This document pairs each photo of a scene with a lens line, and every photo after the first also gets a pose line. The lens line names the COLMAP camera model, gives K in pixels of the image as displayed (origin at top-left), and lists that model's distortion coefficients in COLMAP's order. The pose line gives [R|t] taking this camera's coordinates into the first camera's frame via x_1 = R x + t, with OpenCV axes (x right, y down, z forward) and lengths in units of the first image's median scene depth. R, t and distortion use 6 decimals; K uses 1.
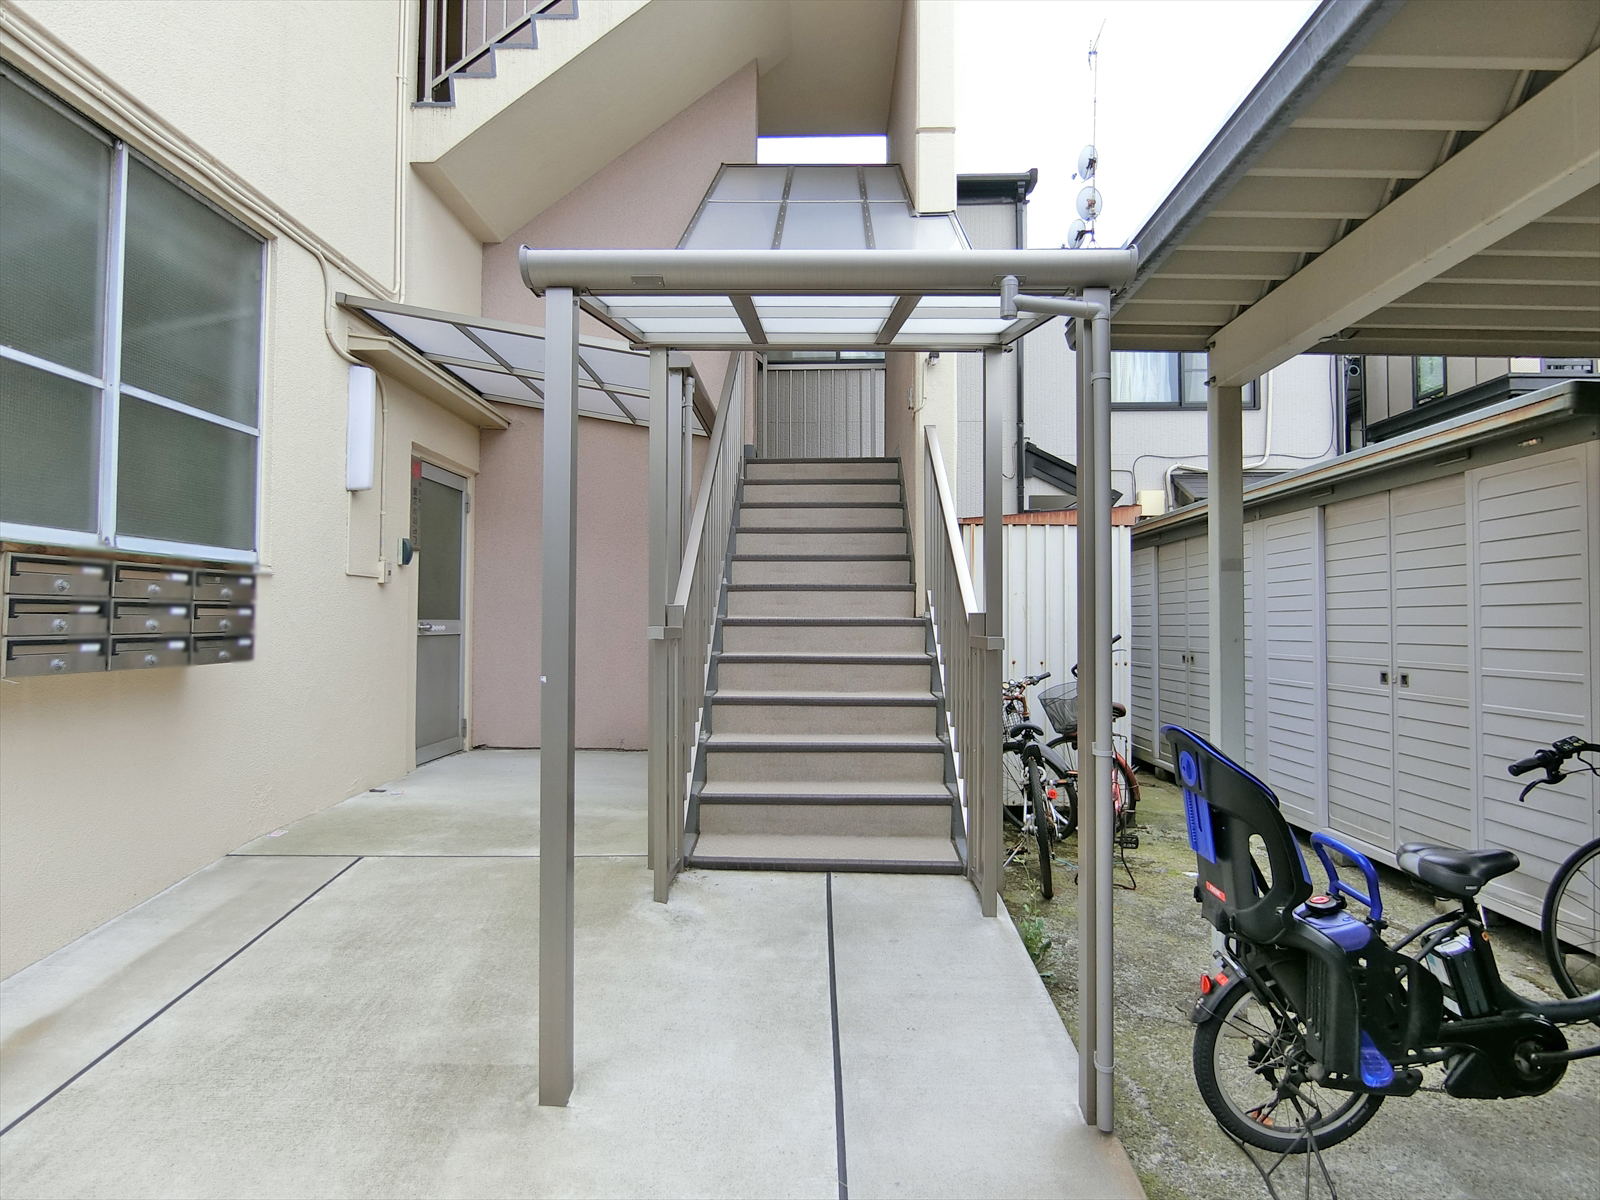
lens RADIAL K [[896.5, 0, 802.0], [0, 896.5, 600.0], [0, 0, 1]] dist [-0.003899, -0.001782]
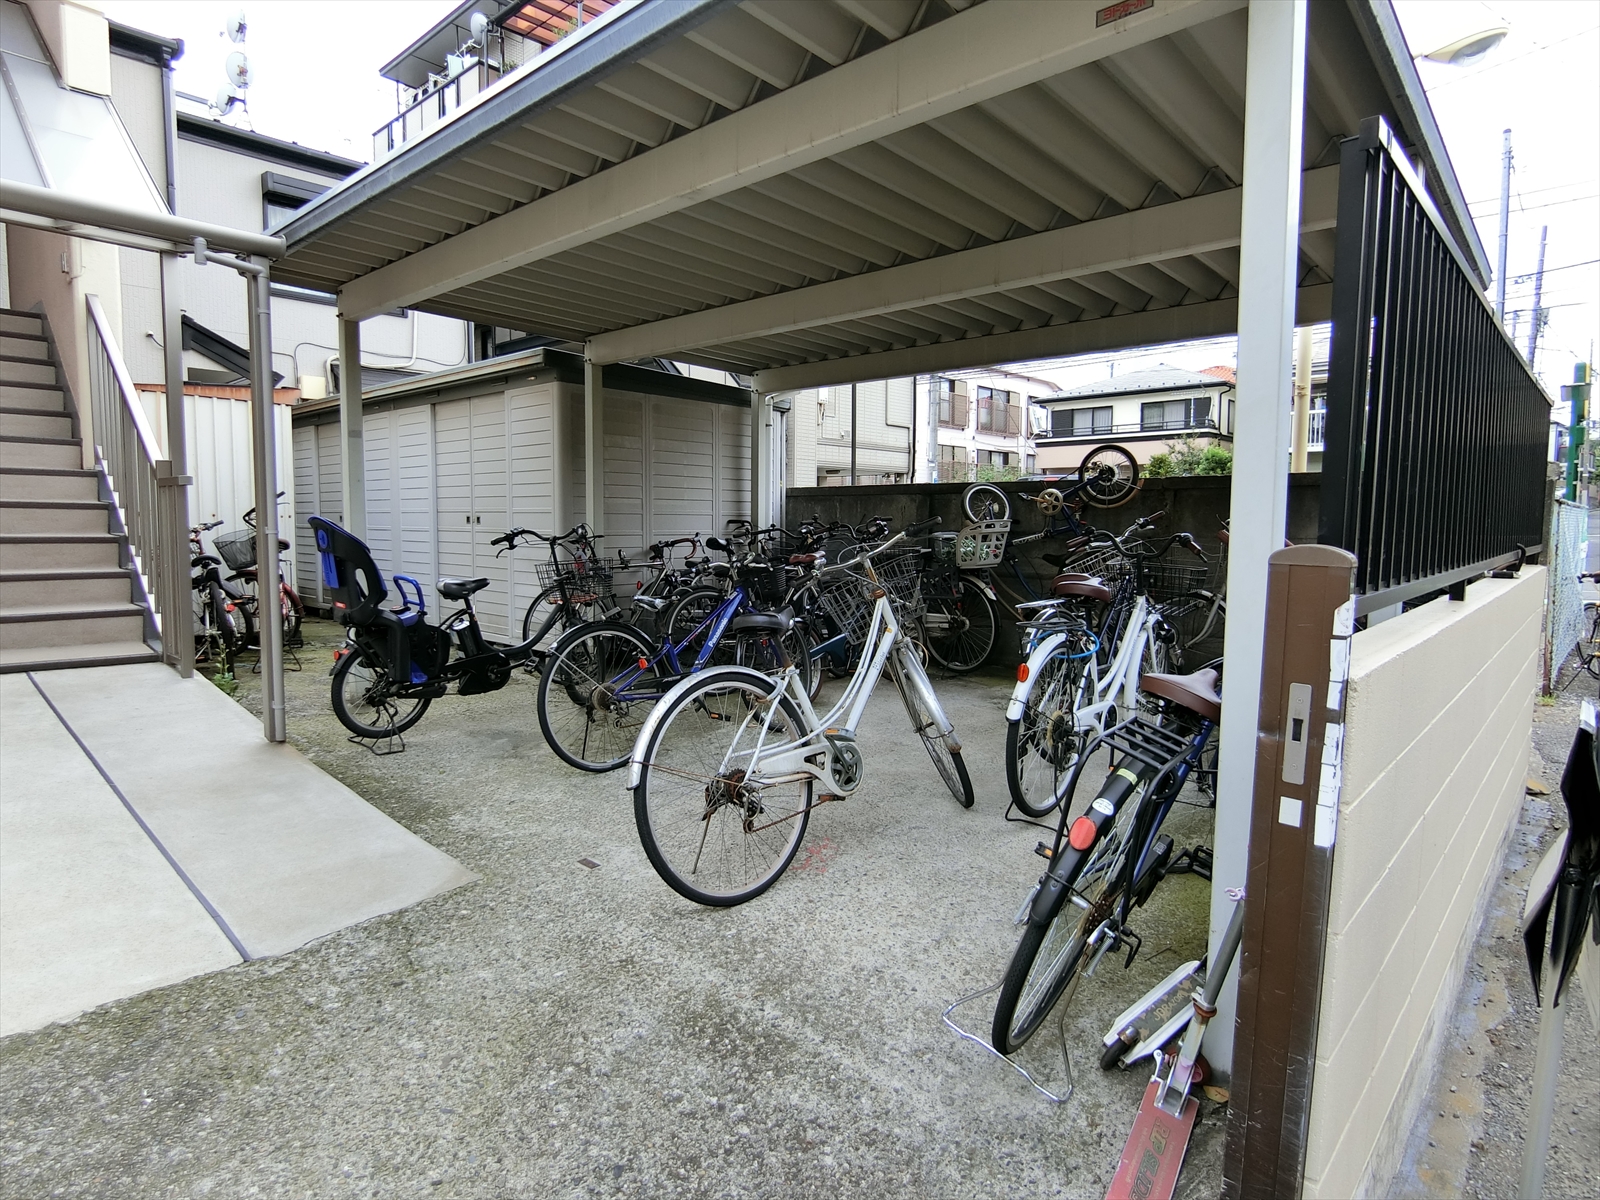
lens RADIAL K [[896.5, 0, 793.6], [0, 896.5, 596.1], [0, 0, 1]] dist [-0.003899, -0.001782]
pose [[0.657194, -0.059905, 0.751337, -0.157412], [-0.027212, 0.994301, 0.103079, 0.043077], [-0.753230, -0.088188, 0.651819, -0.456789]]
